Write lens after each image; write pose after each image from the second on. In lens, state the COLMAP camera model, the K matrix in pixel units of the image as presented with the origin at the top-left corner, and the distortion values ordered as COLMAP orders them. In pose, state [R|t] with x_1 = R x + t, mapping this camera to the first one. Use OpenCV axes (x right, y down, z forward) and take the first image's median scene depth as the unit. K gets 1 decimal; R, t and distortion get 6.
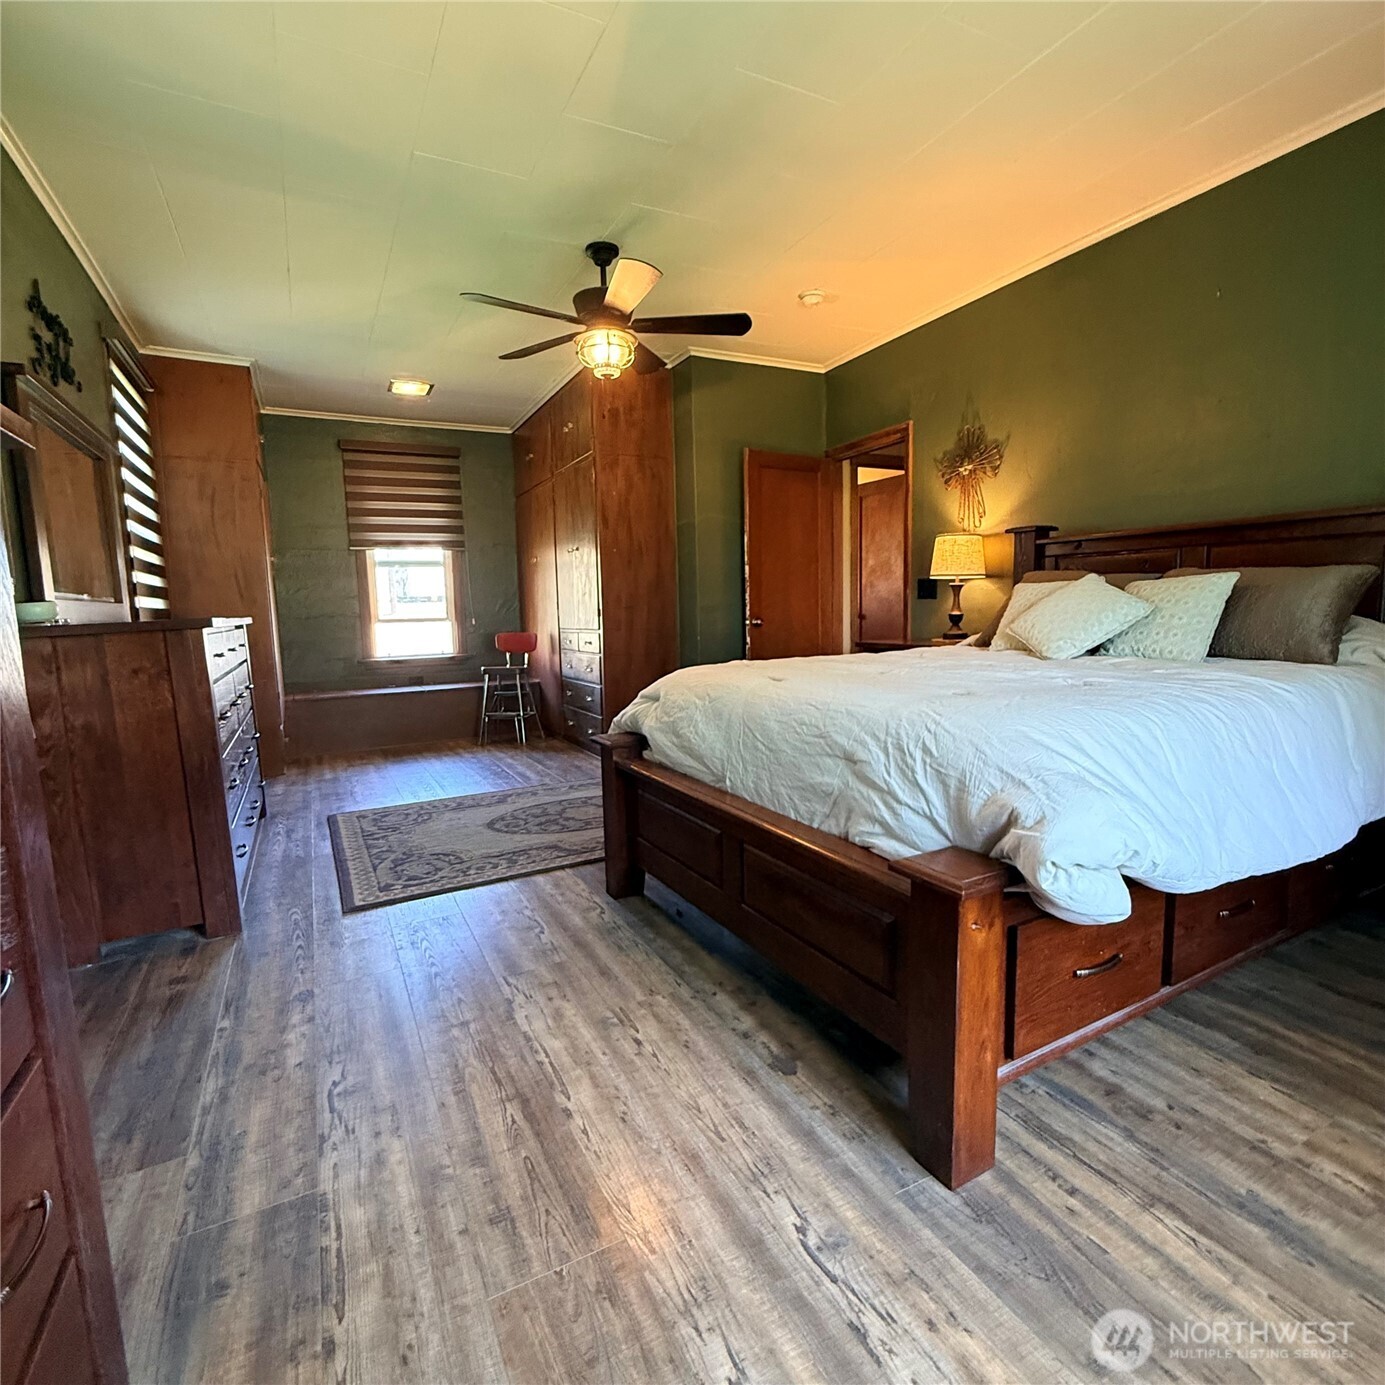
lens RADIAL K [[739.3, 0, 692.5], [0, 739.3, 692.5], [0, 0, 1]] dist [-0.002690, -0.000432]
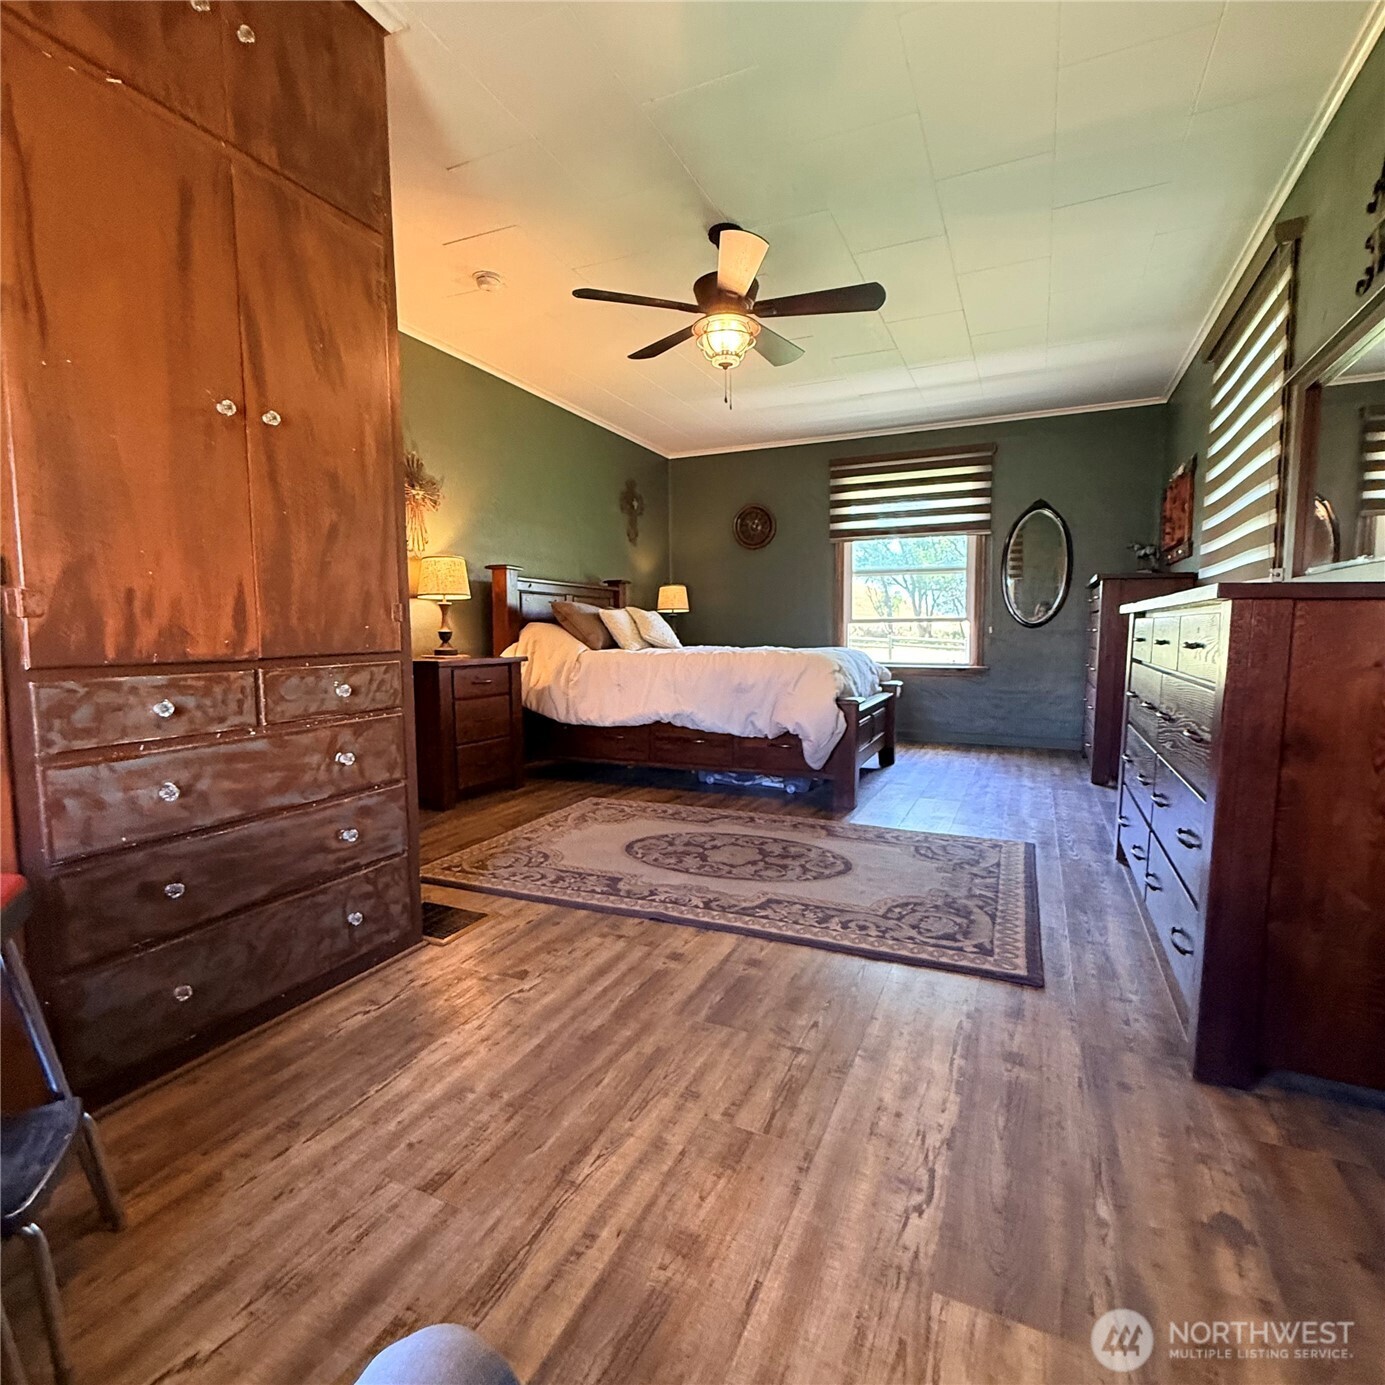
lens RADIAL K [[739.3, 0, 692.5], [0, 739.3, 692.5], [0, 0, 1]] dist [-0.002690, -0.000432]
pose [[-0.614272, -0.034492, 0.788341, -0.771362], [0.116047, 0.984233, 0.133486, -0.133868], [-0.780515, 0.173481, -0.600584, 1.521776]]
